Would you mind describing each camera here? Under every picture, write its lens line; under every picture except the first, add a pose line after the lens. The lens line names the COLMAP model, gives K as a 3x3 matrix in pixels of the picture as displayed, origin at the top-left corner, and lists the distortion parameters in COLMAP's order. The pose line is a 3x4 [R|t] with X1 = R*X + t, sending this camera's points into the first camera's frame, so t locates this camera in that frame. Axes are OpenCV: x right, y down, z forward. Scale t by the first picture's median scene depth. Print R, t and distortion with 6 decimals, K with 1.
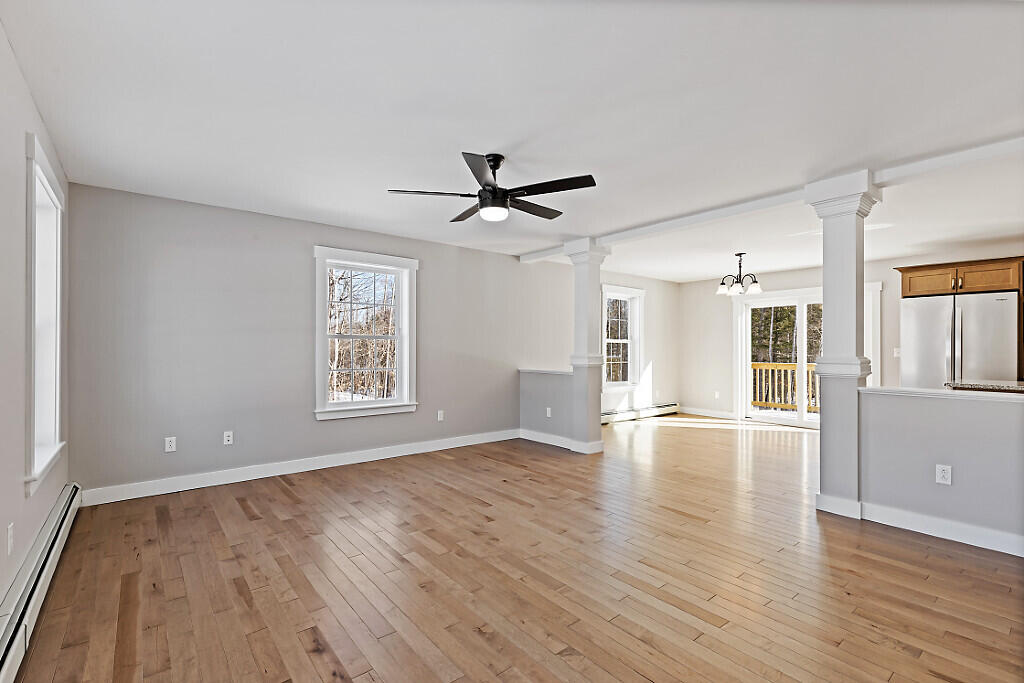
lens RADIAL K [[463.0, 0, 508.4], [0, 463.0, 352.1], [0, 0, 1]] dist [0.001671, -0.000172]
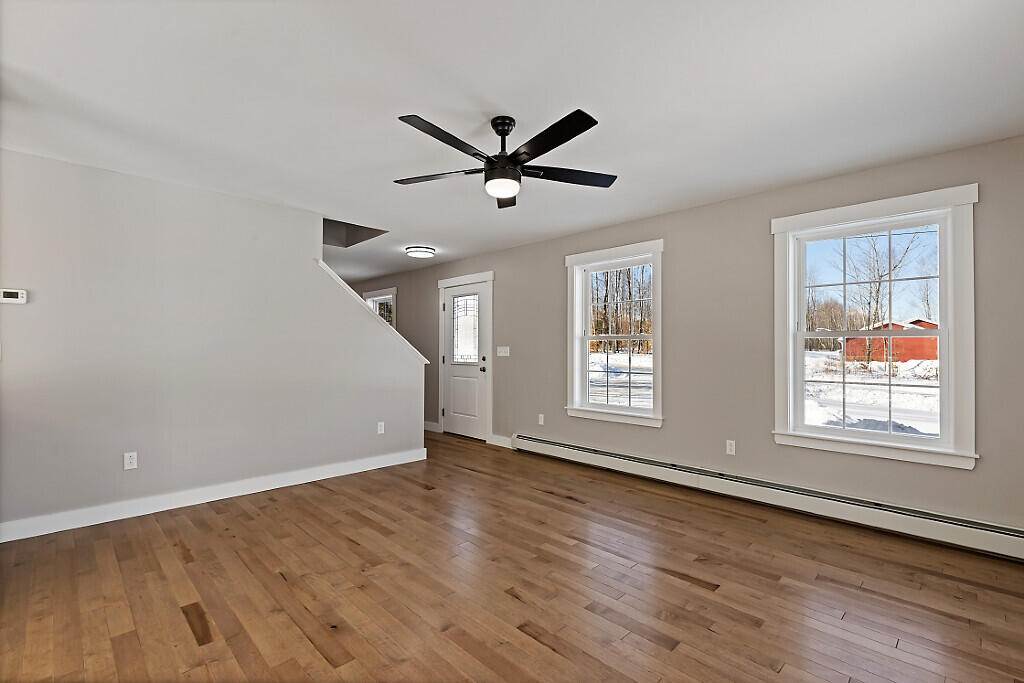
lens RADIAL K [[452.2, 0, 512.0], [0, 452.2, 341.5], [0, 0, 1]] dist [-0.004520, -0.000358]
pose [[-0.994731, -0.006053, -0.102344, 0.022756], [-0.004976, 0.999930, -0.010776, -0.009626], [0.102402, -0.010210, -0.994691, 1.320084]]
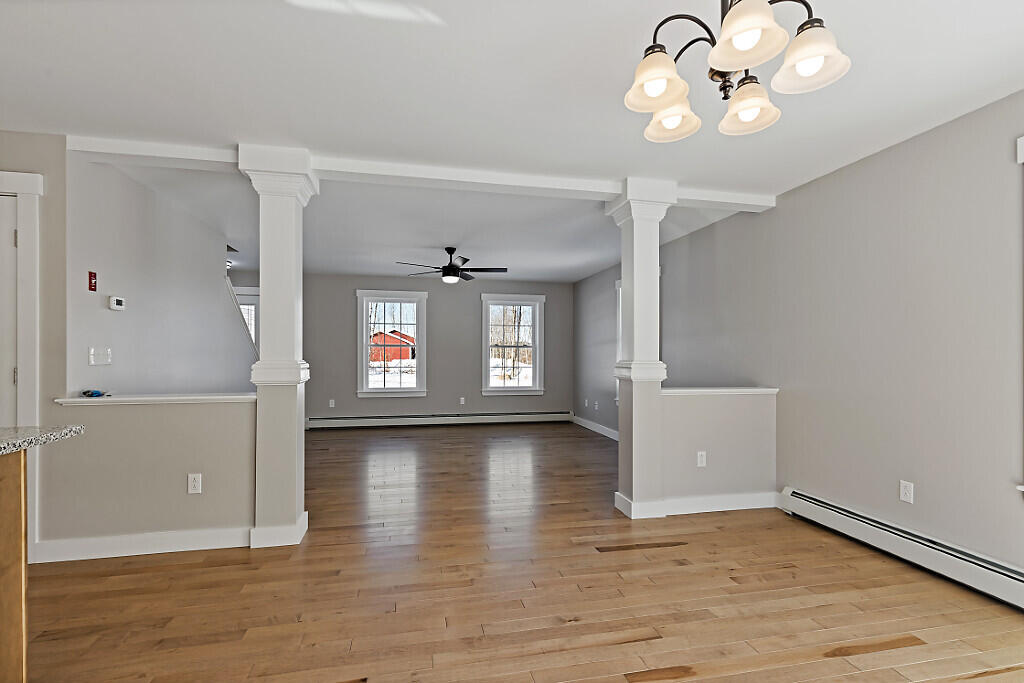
lens RADIAL K [[463.0, 0, 508.4], [0, 463.0, 352.1], [0, 0, 1]] dist [0.001671, -0.000172]
pose [[-0.450317, -0.004558, -0.892857, 1.076012], [-0.008800, 0.999961, -0.000667, -0.008299], [0.892825, 0.007557, -0.450340, 1.469560]]
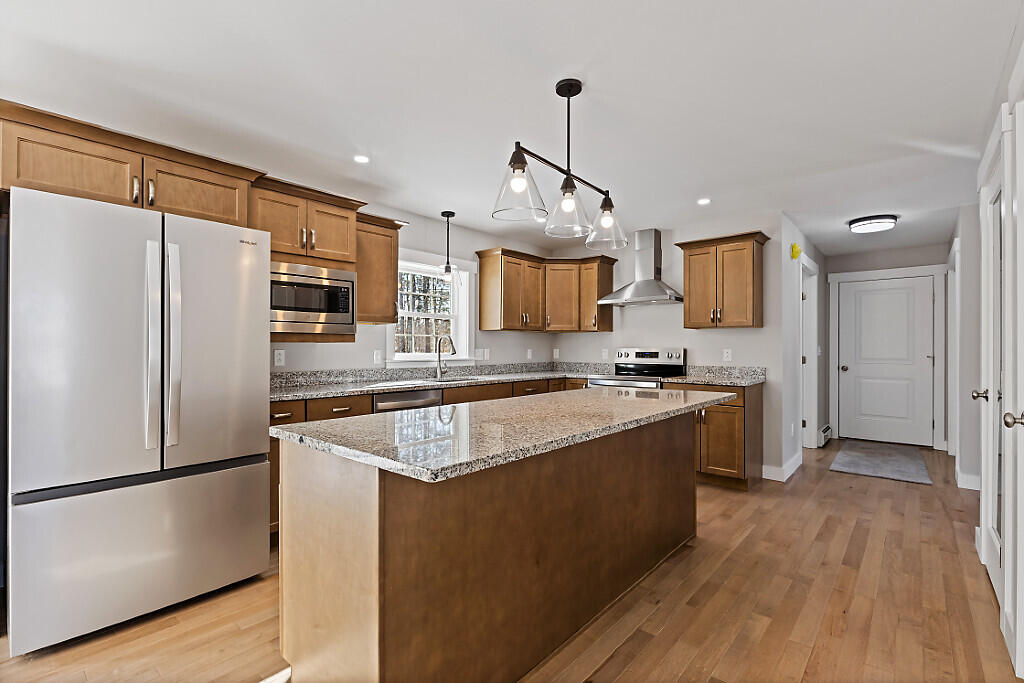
lens RADIAL K [[460.5, 0, 508.8], [0, 460.5, 347.4], [0, 0, 1]] dist [-0.000474, -0.000469]
pose [[-0.172938, -0.003143, 0.984928, 0.626517], [0.004251, 0.999983, 0.003937, -0.007155], [-0.984924, 0.004867, -0.172922, 0.946777]]
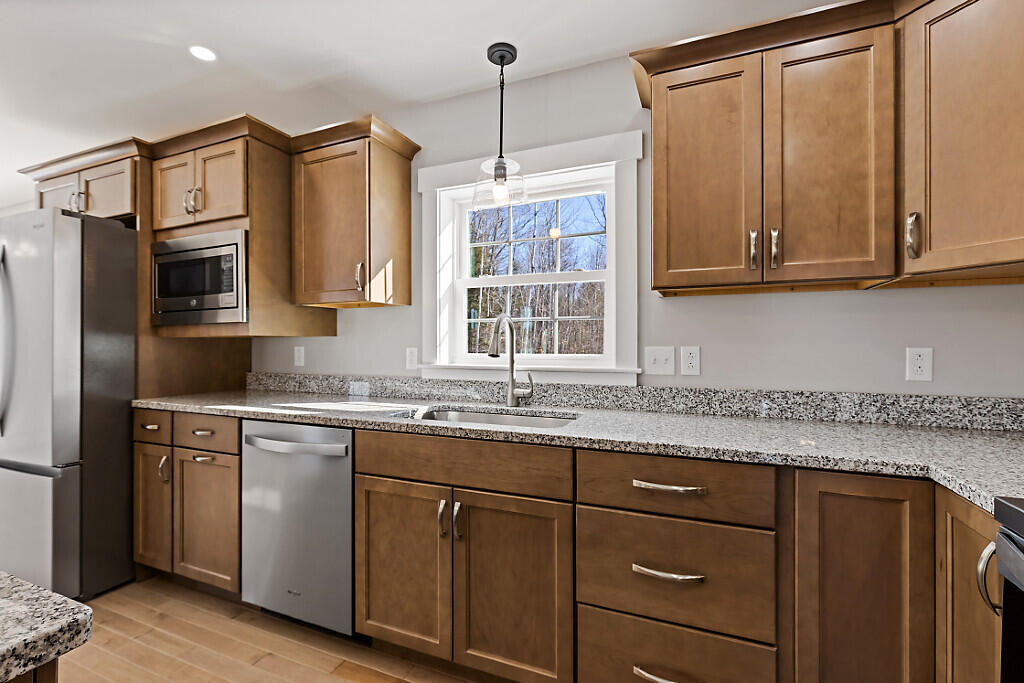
lens RADIAL K [[475.7, 0, 514.2], [0, 475.7, 337.9], [0, 0, 1]] dist [0.003559, -0.000428]
pose [[0.881769, 0.000707, 0.471681, 1.432759], [0.006857, 0.999874, -0.014316, -0.000950], [-0.471631, 0.015858, 0.881653, 0.470583]]
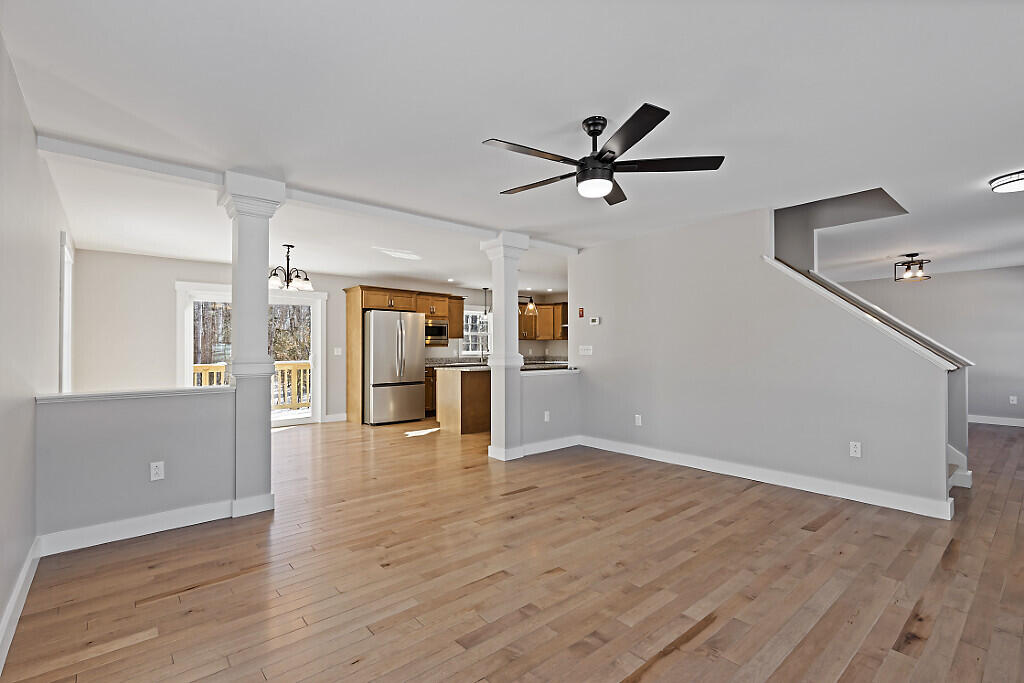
lens RADIAL K [[466.3, 0, 510.0], [0, 466.3, 341.7], [0, 0, 1]] dist [0.000332, 0.000131]
pose [[-0.034739, 0.012440, 0.999319, -0.640210], [0.009583, 0.999881, -0.012113, -0.007616], [-0.999350, 0.009156, -0.034854, 0.863619]]
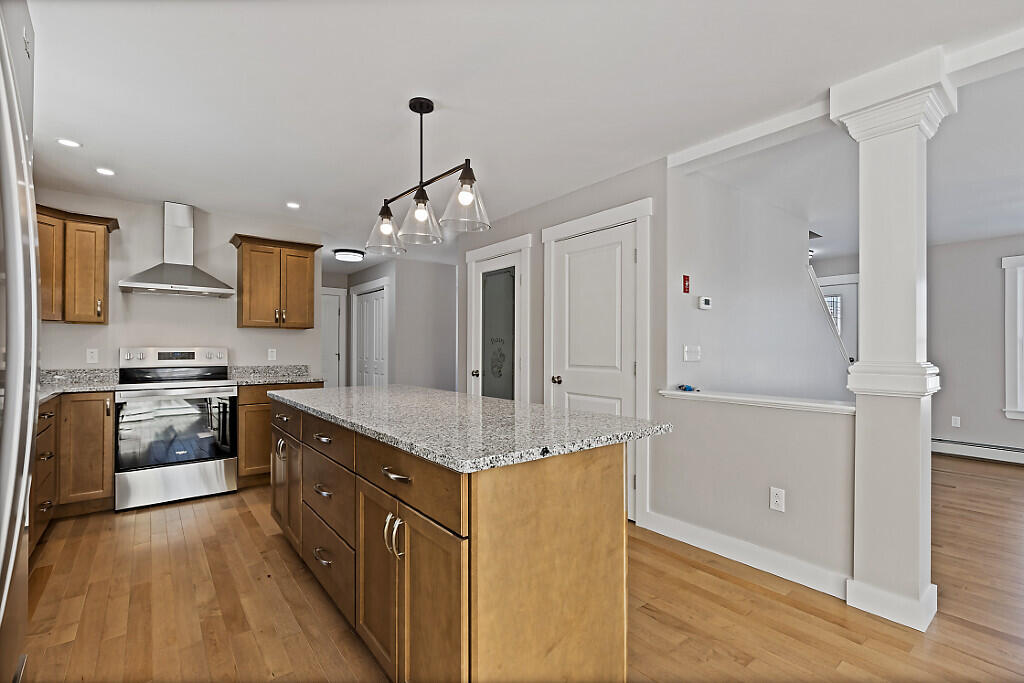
lens RADIAL K [[460.5, 0, 508.8], [0, 460.5, 347.4], [0, 0, 1]] dist [-0.000474, -0.000469]
pose [[-0.999914, -0.006910, 0.011112, 1.016424], [-0.006882, 0.999973, 0.002562, -0.006719], [-0.011130, 0.002486, -0.999935, 1.351202]]
